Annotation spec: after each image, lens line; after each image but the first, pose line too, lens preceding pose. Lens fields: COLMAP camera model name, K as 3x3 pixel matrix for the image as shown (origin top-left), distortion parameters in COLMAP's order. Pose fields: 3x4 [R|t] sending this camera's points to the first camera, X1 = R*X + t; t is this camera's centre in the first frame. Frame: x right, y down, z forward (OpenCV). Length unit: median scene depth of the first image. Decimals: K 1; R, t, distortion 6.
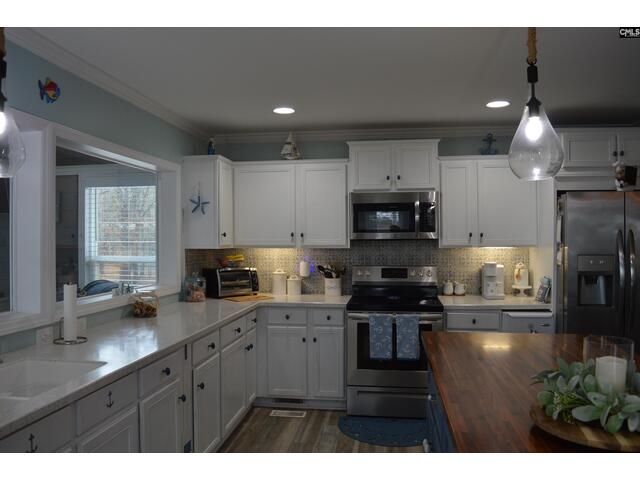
lens RADIAL K [[503.7, 0, 320.0], [0, 503.7, 240.0], [0, 0, 1]] dist [-0.079484, 0.001075]
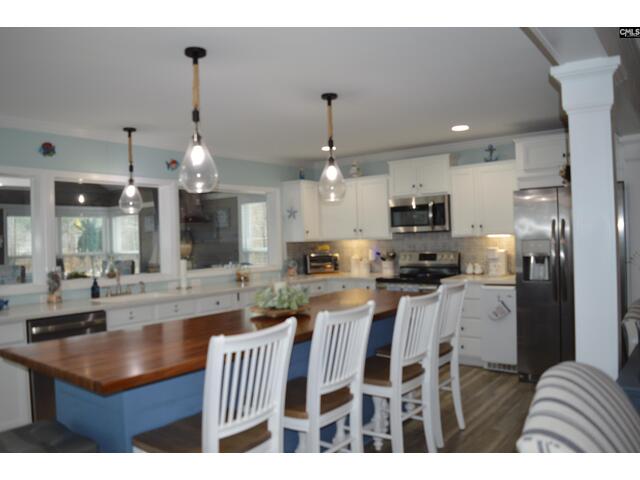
lens RADIAL K [[503.7, 0, 320.0], [0, 503.7, 240.0], [0, 0, 1]] dist [-0.079484, 0.001075]
pose [[0.872581, -0.021357, -0.488002, 0.567984], [0.025894, 0.999661, 0.002550, 0.010610], [0.487782, -0.014862, 0.872839, -0.299980]]
